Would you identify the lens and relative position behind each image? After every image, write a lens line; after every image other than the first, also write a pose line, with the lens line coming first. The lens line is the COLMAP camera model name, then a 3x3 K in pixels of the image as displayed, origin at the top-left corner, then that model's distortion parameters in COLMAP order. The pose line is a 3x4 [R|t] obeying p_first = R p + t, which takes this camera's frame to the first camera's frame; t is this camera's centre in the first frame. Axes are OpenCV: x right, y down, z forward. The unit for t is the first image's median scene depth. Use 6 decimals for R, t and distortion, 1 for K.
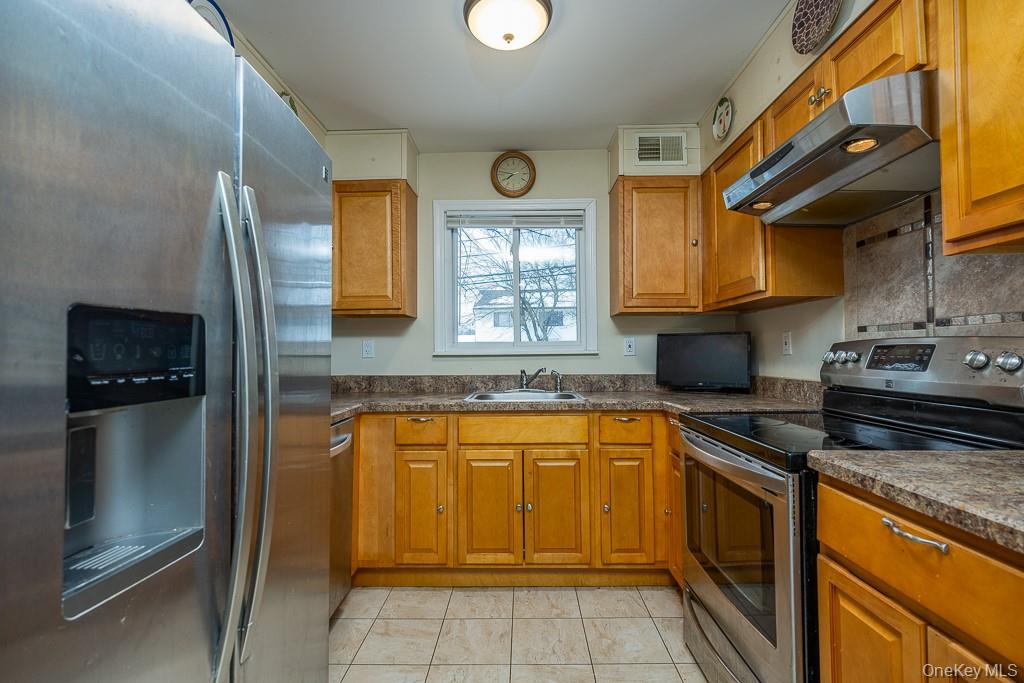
lens RADIAL K [[462.6, 0, 511.2], [0, 462.6, 339.9], [0, 0, 1]] dist [-0.000800, -0.000781]
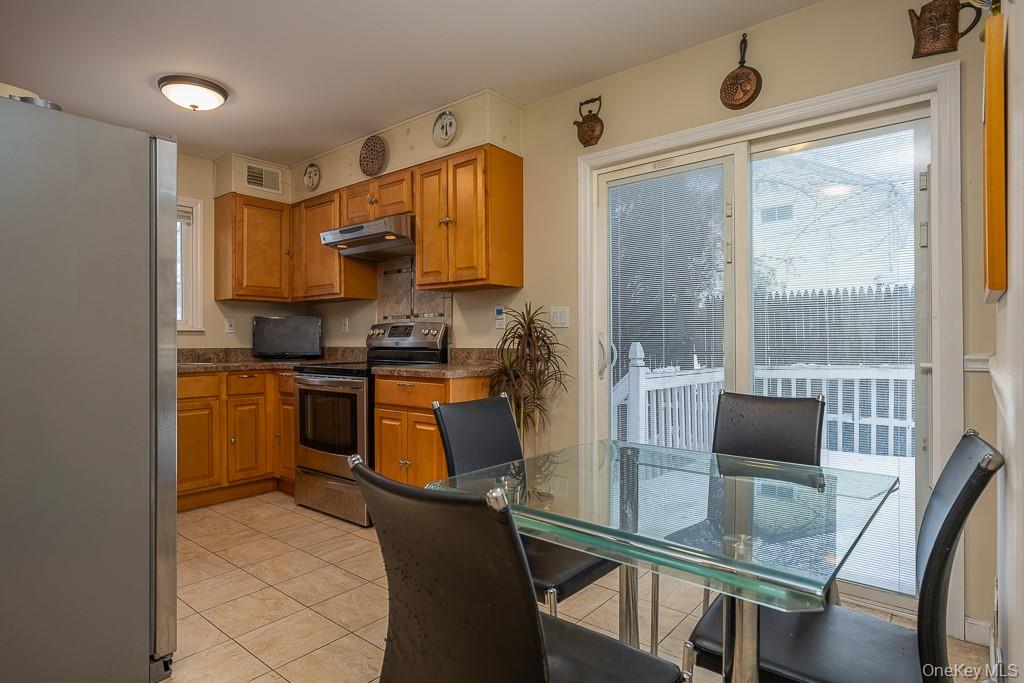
lens RADIAL K [[557.3, 0, 510.6], [0, 557.3, 346.3], [0, 0, 1]] dist [0.001290, 0.000429]
pose [[0.617093, -0.001907, 0.786888, -0.581270], [-0.022788, 0.999534, 0.020293, 0.028179], [-0.786560, -0.030454, 0.616763, -0.659182]]
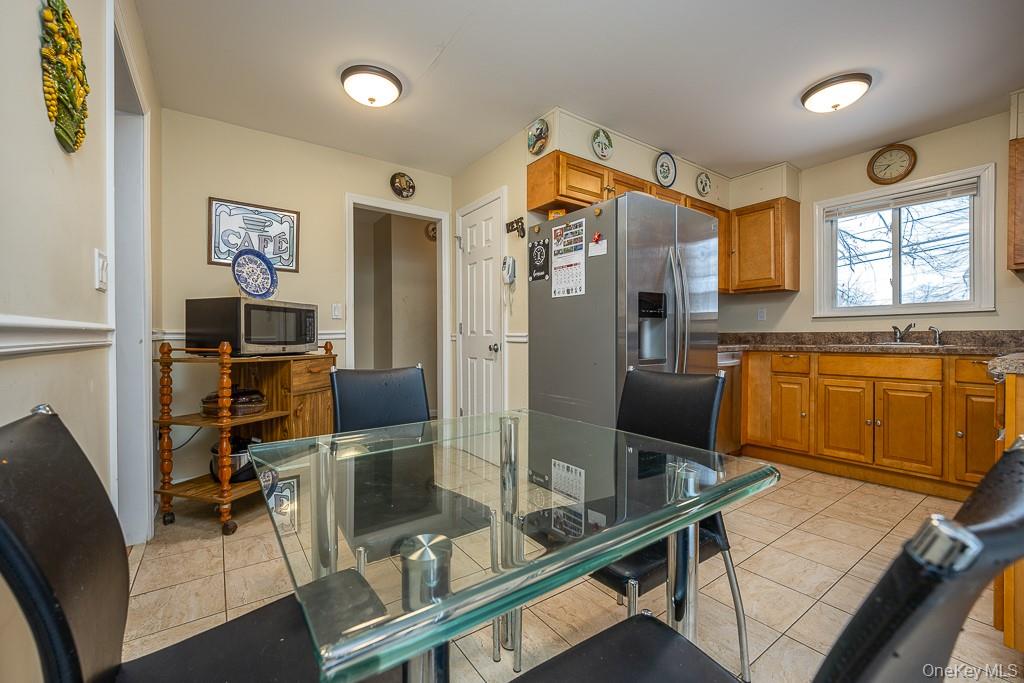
lens RADIAL K [[419.9, 0, 512.1], [0, 419.9, 338.0], [0, 0, 1]] dist [-0.002285, 0.000310]
pose [[0.600879, 0.005986, -0.799318, 0.371177], [0.019958, 0.999548, 0.022489, 0.062050], [0.799091, -0.029466, 0.600487, -0.584128]]
